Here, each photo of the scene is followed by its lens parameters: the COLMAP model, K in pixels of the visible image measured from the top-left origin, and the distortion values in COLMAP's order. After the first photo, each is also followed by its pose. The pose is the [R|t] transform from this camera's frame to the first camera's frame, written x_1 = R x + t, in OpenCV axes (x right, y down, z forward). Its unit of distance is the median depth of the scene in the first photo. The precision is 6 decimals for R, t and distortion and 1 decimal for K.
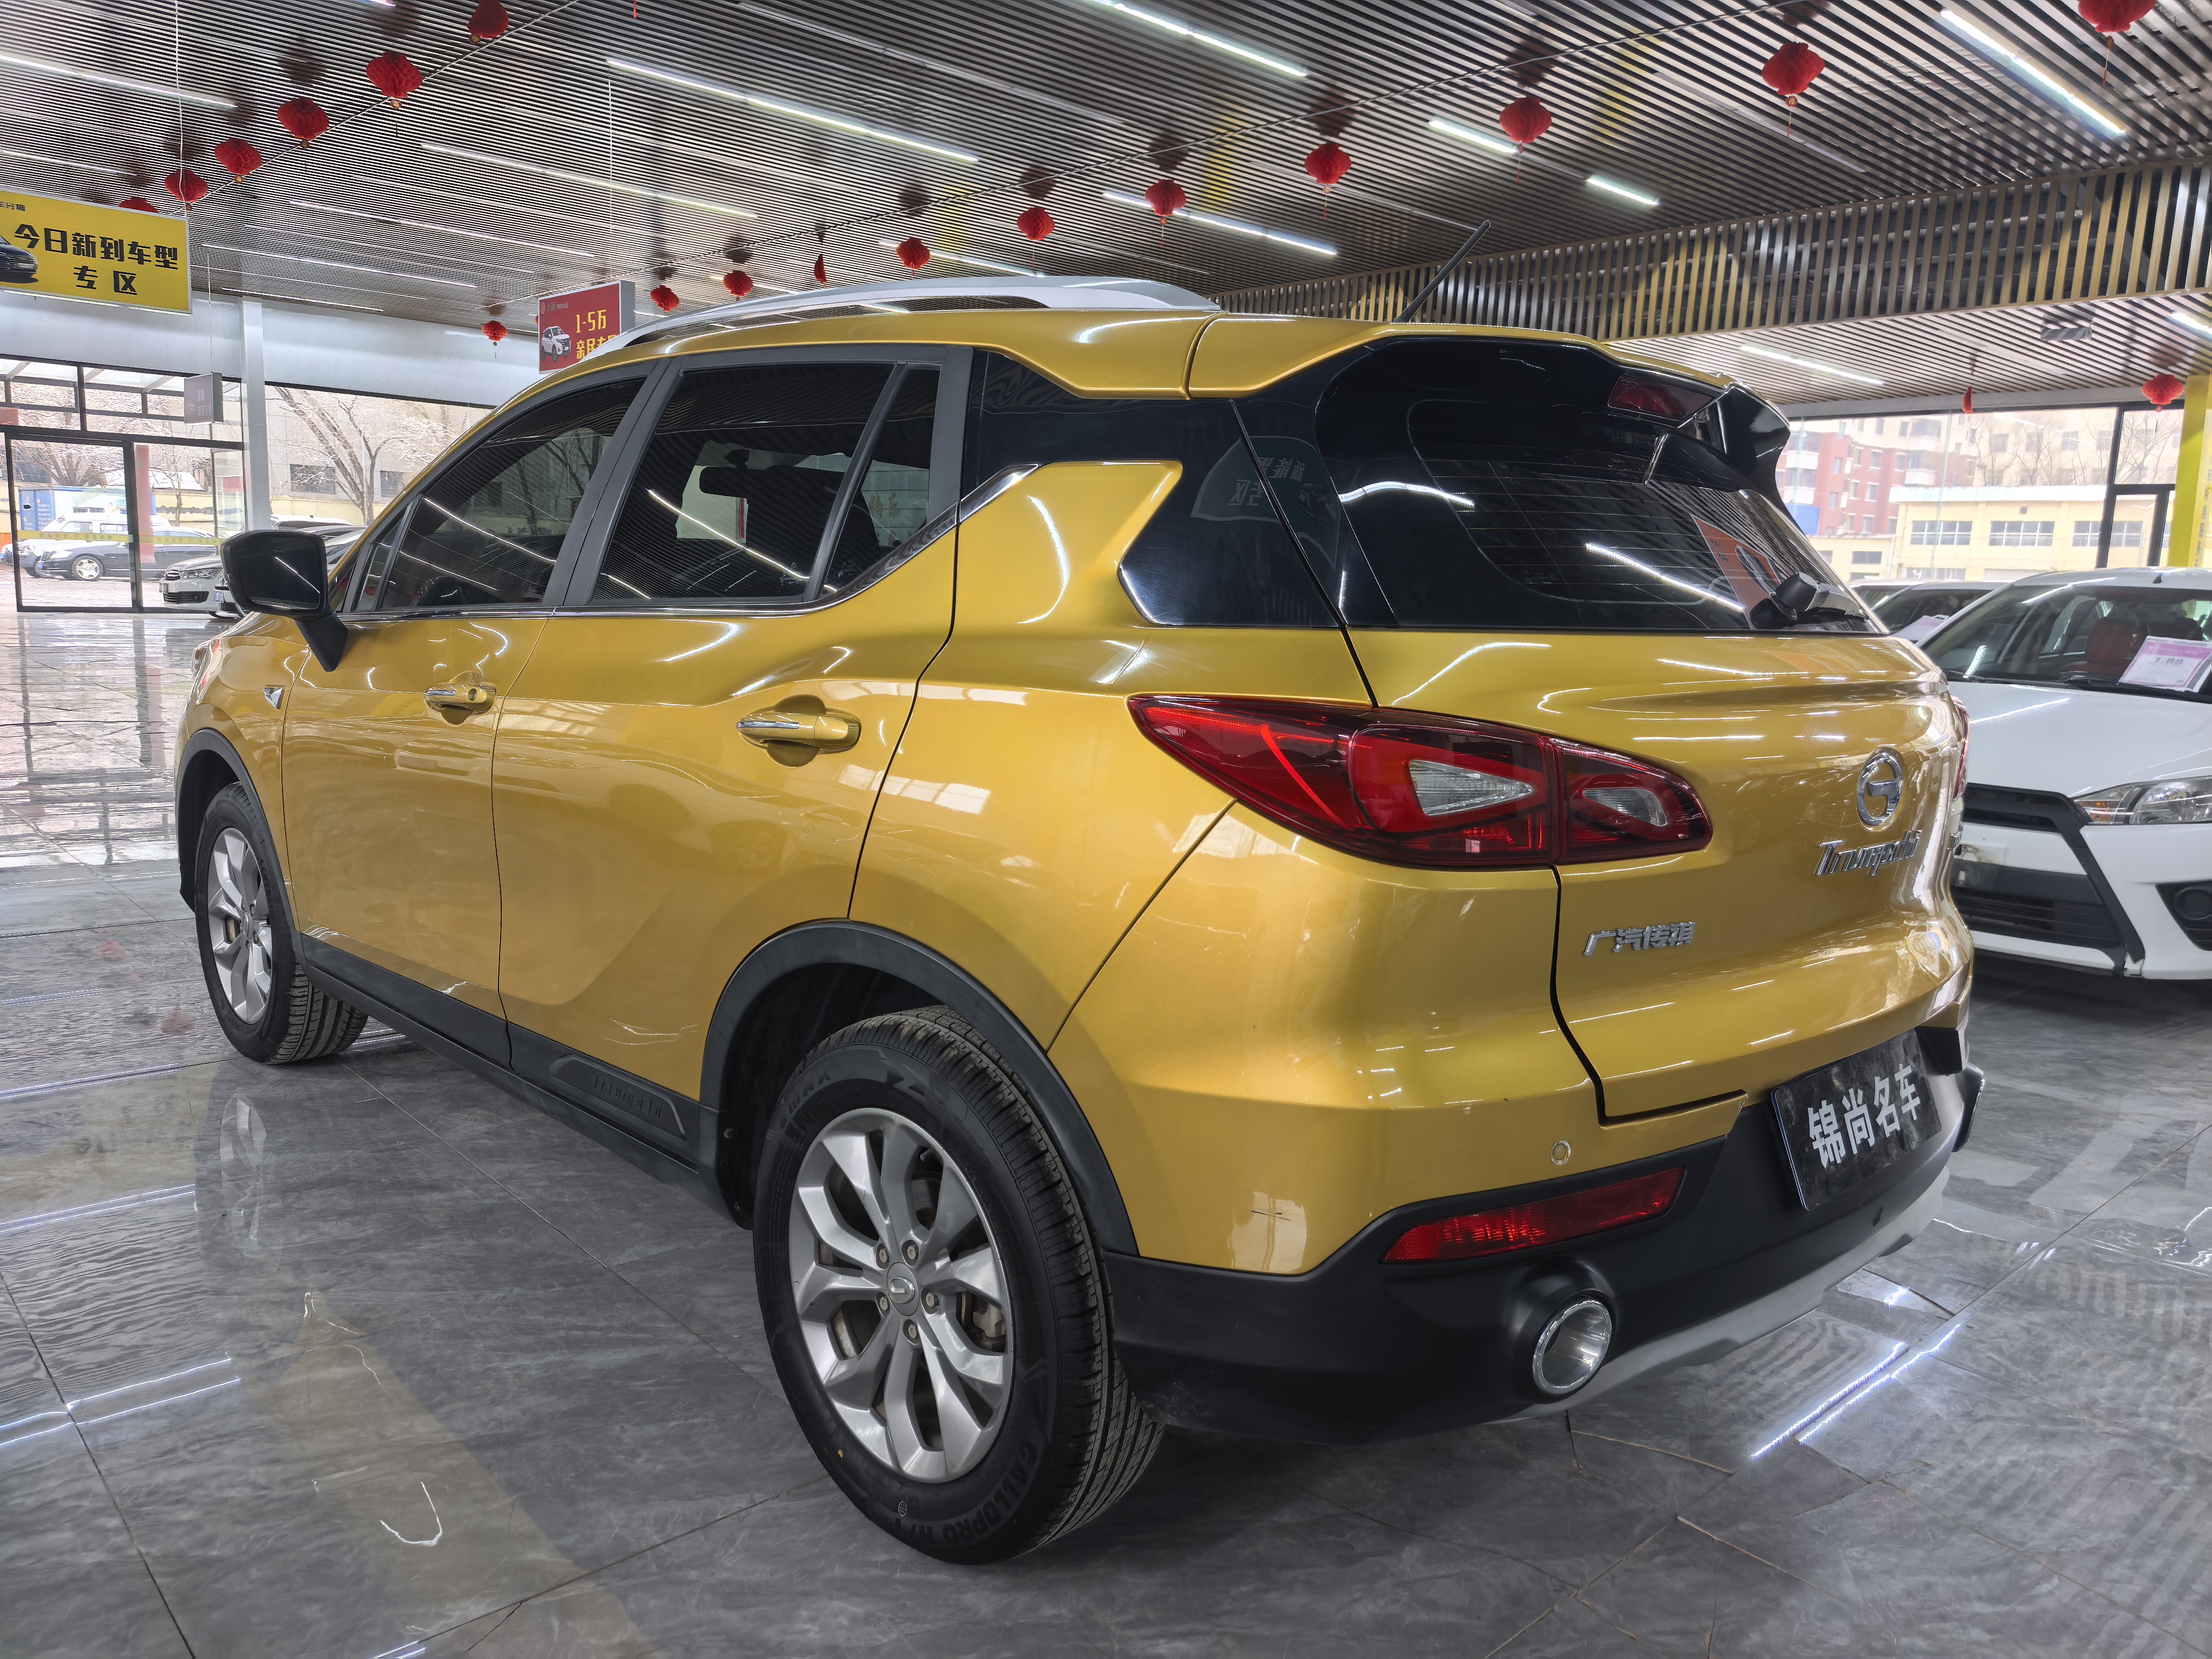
lens RADIAL K [[1563.4, 0, 1087.8], [0, 1563.4, 807.5], [0, 0, 1]] dist [0.041206, -0.050609]
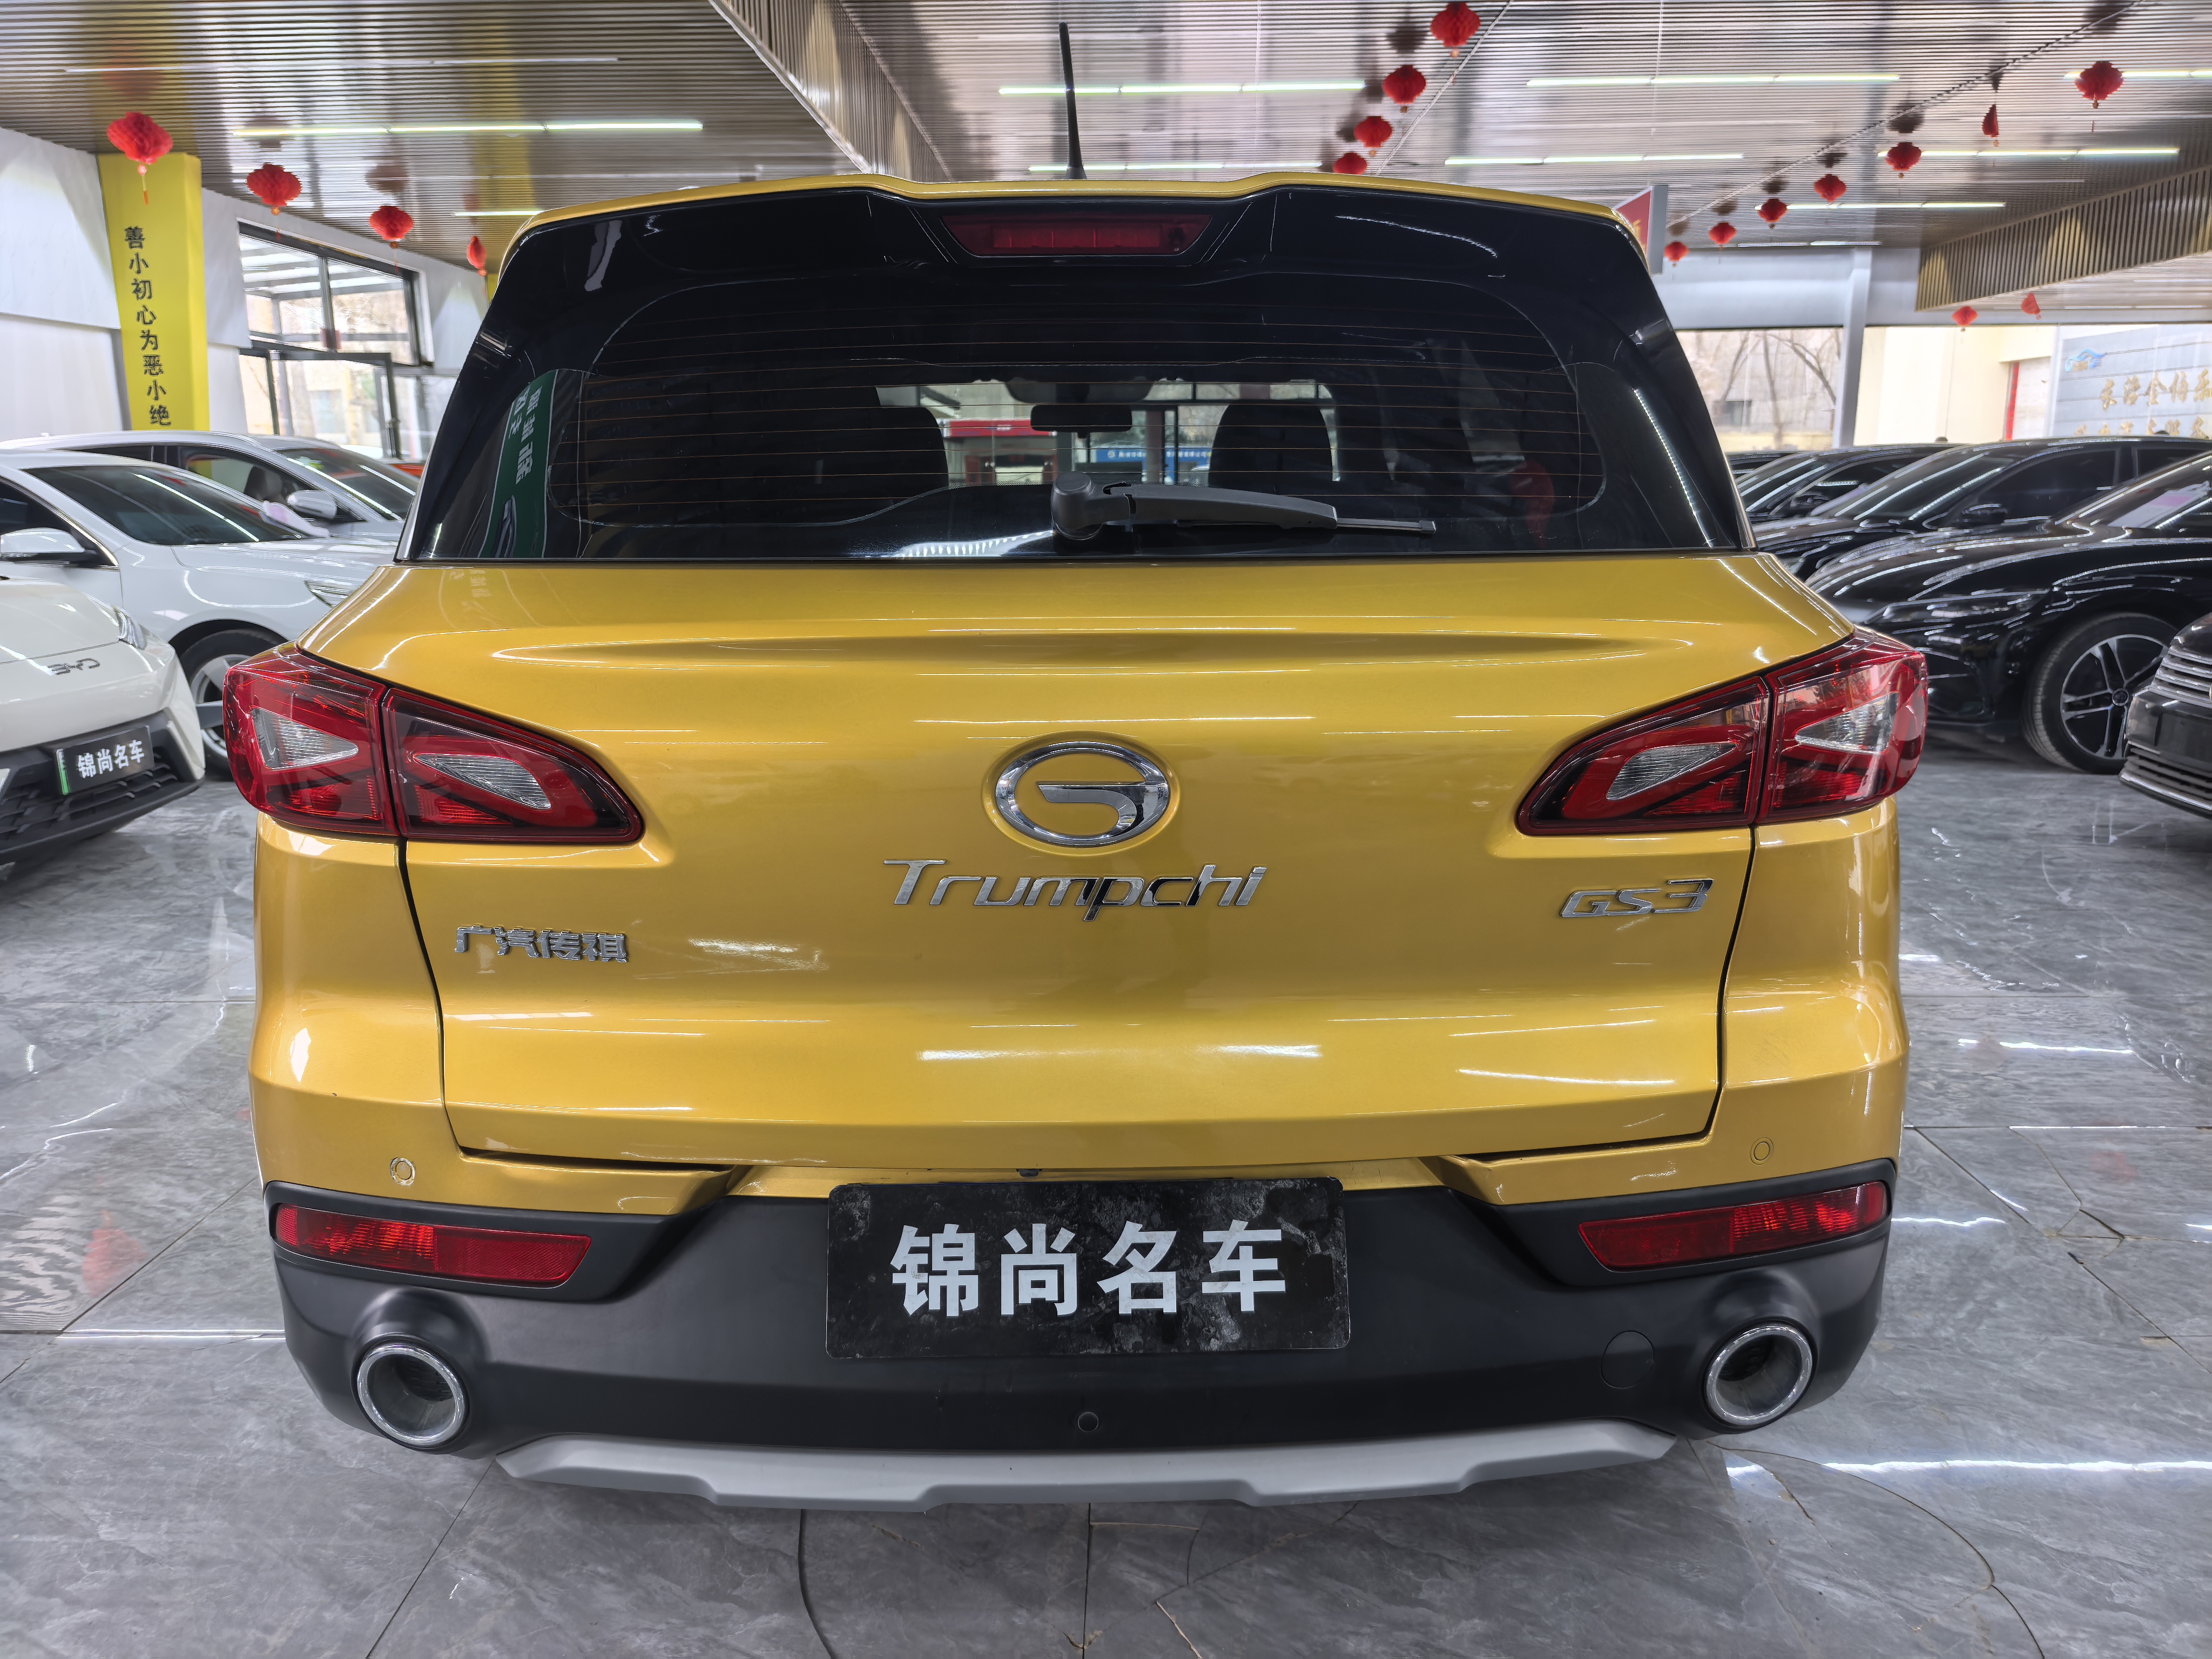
lens RADIAL K [[1563.4, 0, 1087.8], [0, 1563.4, 807.5], [0, 0, 1]] dist [0.041206, -0.050609]
pose [[0.732147, 0.089576, -0.675231, 0.933301], [-0.058932, 0.995928, 0.068220, -0.049989], [0.678593, -0.010154, 0.734445, 0.505562]]
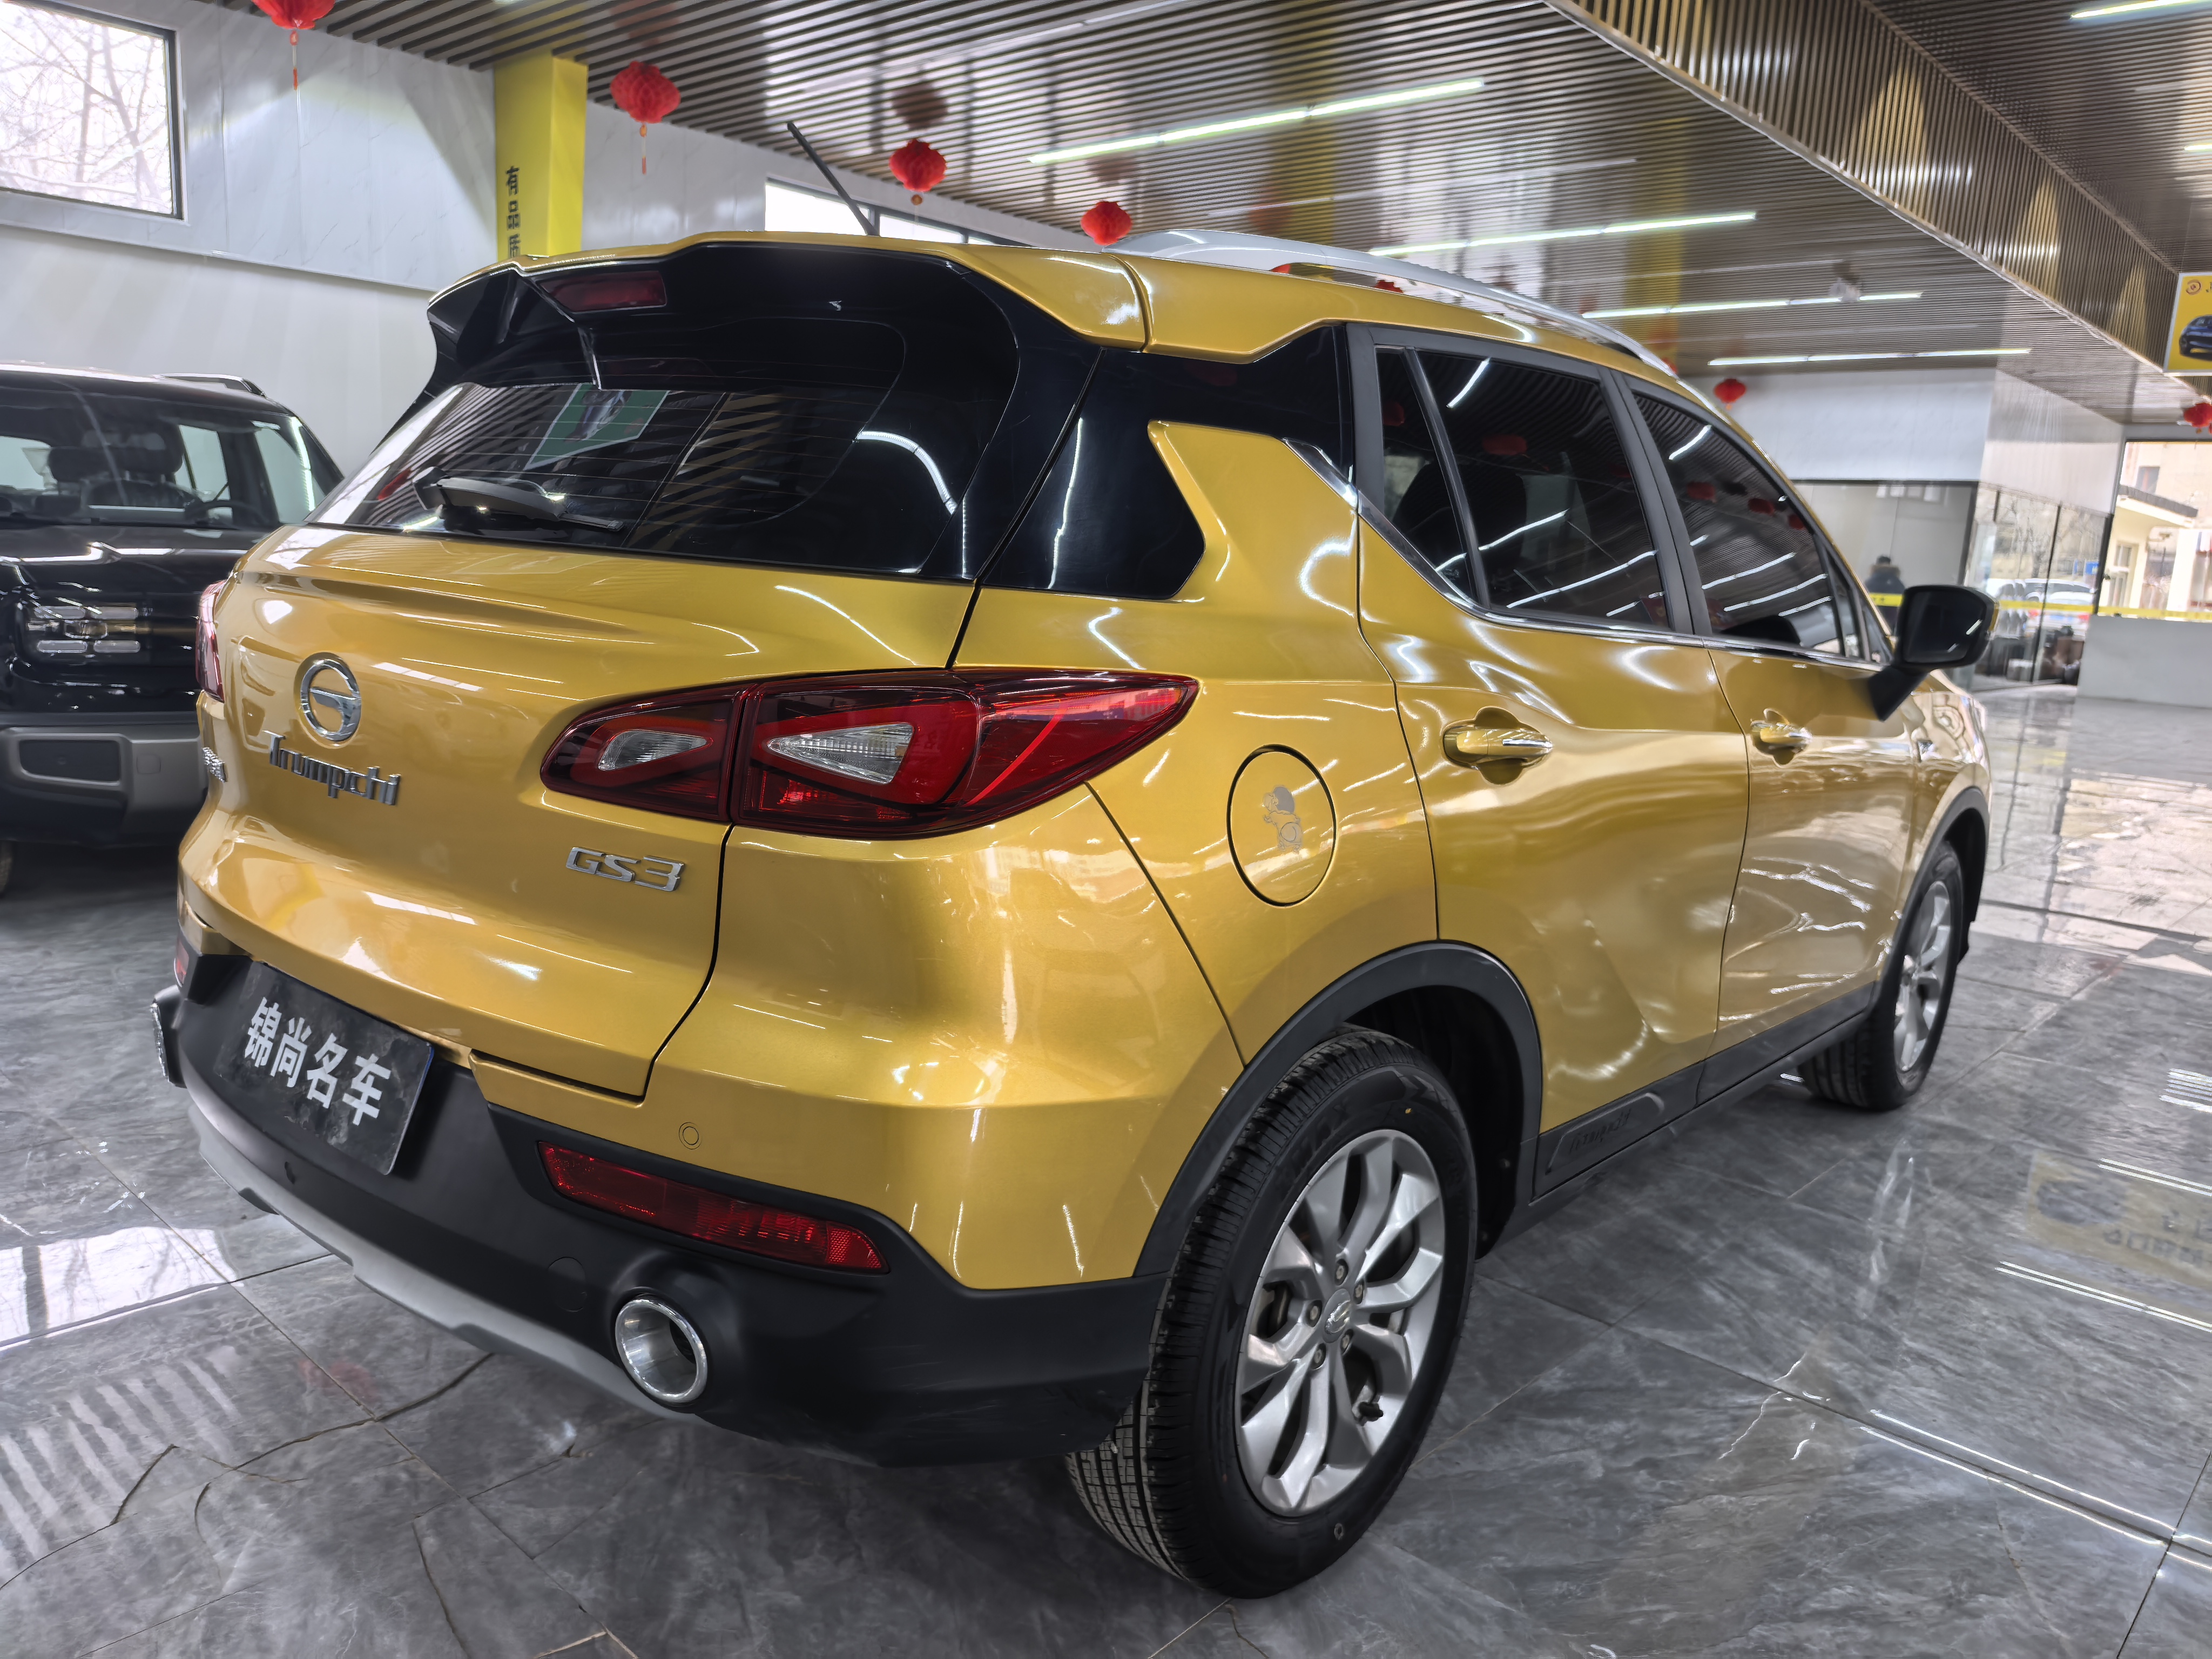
lens RADIAL K [[1605.8, 0, 1197.4], [0, 1605.8, 834.1], [0, 0, 1]] dist [0.003632, 0.001142]
pose [[0.138323, 0.141146, -0.980278, 1.438782], [-0.204183, 0.972593, 0.111228, -0.134333], [0.969111, 0.184771, 0.163352, 1.313457]]
